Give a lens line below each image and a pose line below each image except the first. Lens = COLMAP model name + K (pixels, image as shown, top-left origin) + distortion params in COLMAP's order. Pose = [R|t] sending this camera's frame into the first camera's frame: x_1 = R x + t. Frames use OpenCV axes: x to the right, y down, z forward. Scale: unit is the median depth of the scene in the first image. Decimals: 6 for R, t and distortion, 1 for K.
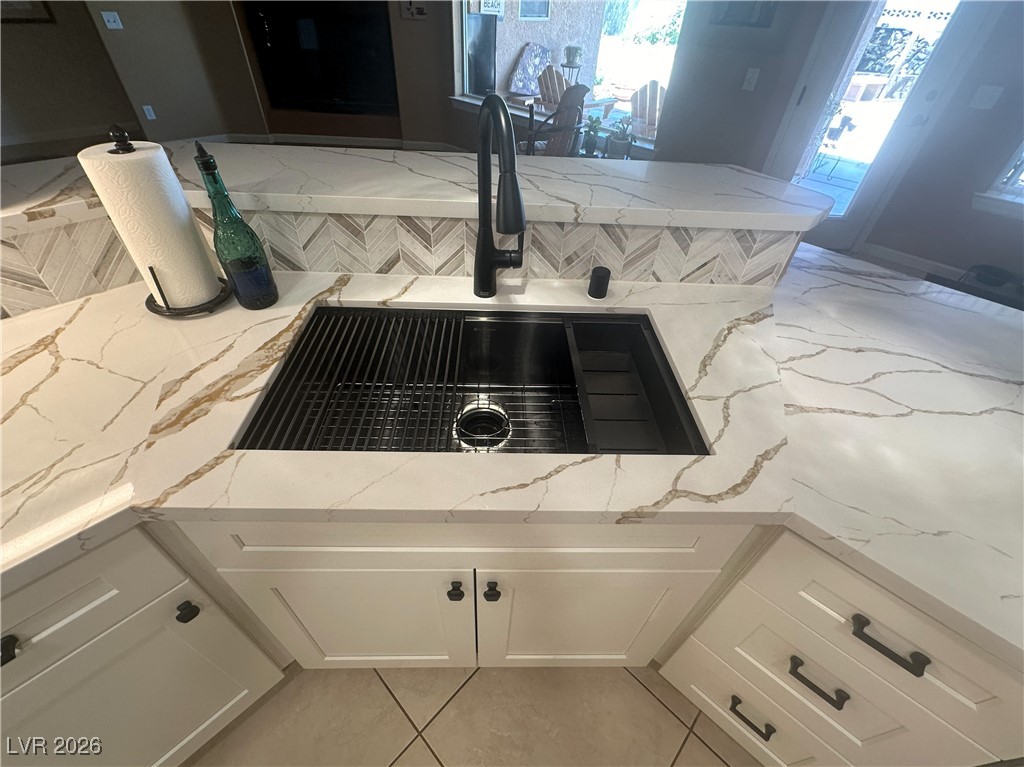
lens RADIAL K [[439.8, 0, 510.4], [0, 439.8, 386.0], [0, 0, 1]] dist [-0.002166, 0.000196]
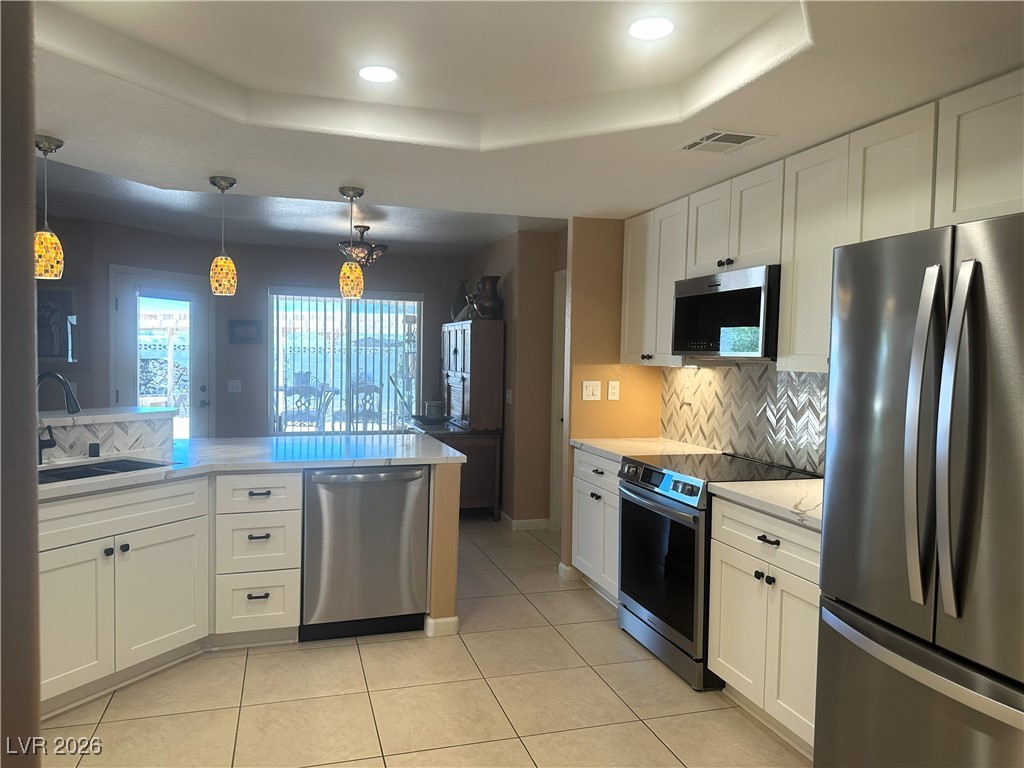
lens RADIAL K [[714.2, 0, 507.8], [0, 714.2, 386.3], [0, 0, 1]] dist [0.120343, -0.193707]
pose [[0.487127, -0.073162, 0.870261, -1.682328], [0.587051, 0.765201, -0.264271, 1.472936], [-0.646590, 0.639621, 0.415700, -1.722441]]
